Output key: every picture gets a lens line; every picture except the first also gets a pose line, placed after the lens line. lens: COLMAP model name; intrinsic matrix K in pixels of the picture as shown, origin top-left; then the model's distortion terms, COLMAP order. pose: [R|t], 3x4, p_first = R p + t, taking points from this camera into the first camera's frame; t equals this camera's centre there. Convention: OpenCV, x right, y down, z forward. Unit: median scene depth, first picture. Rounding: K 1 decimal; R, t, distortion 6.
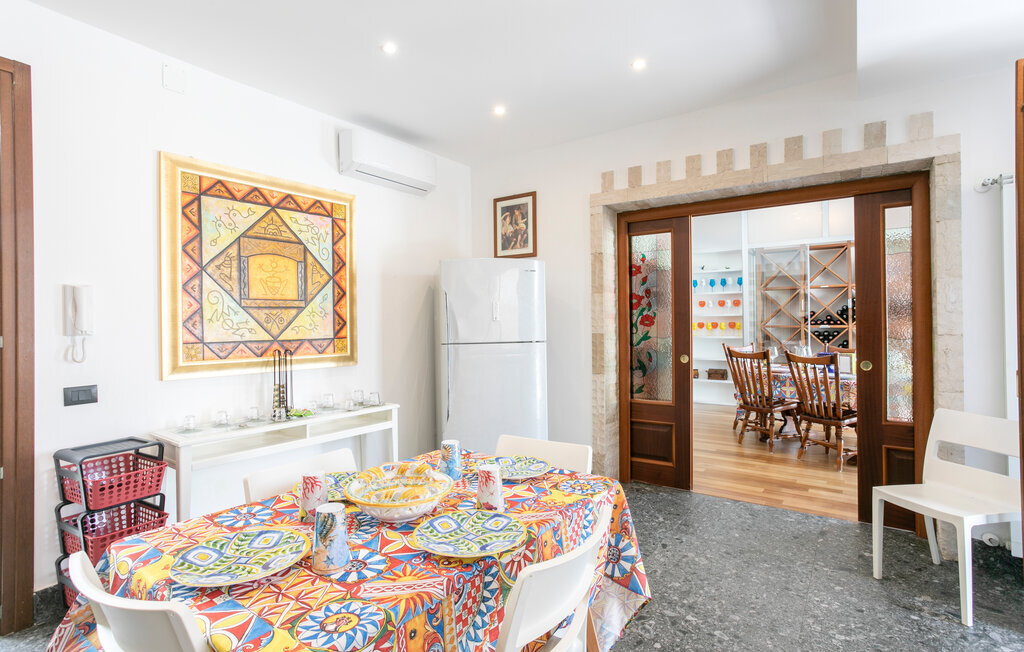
lens RADIAL K [[501.7, 0, 512.6], [0, 501.7, 323.6], [0, 0, 1]] dist [0.000096, 0.000344]
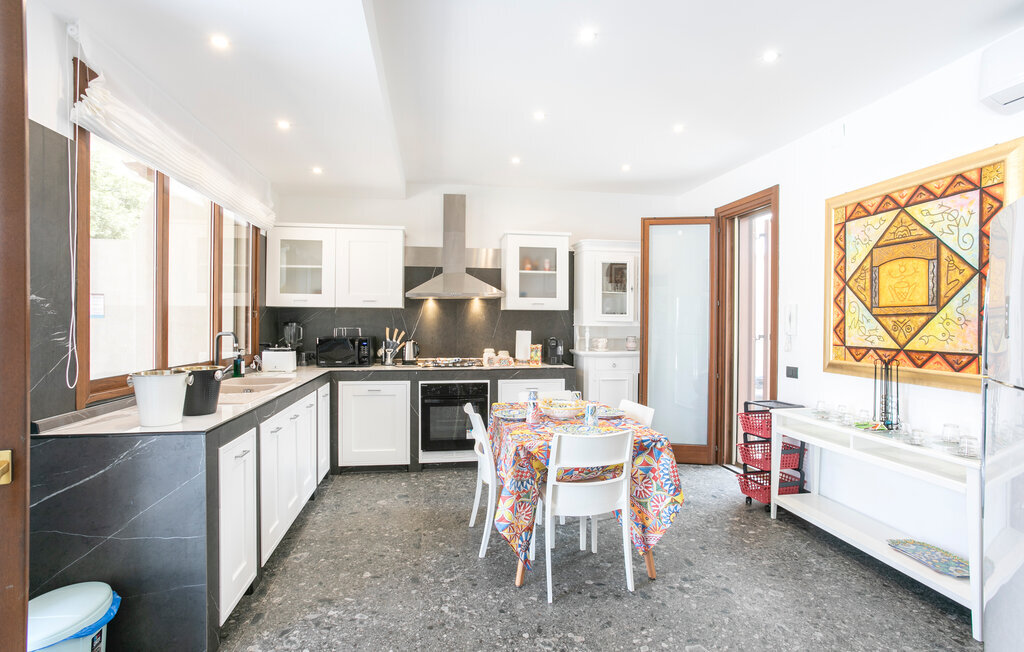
lens RADIAL K [[501.7, 0, 512.6], [0, 501.7, 323.6], [0, 0, 1]] dist [0.000096, 0.000344]
pose [[-0.705910, 0.012597, -0.708190, 0.713064], [0.003135, 0.999888, 0.014661, -0.031682], [0.708295, 0.008129, -0.705870, 1.161513]]
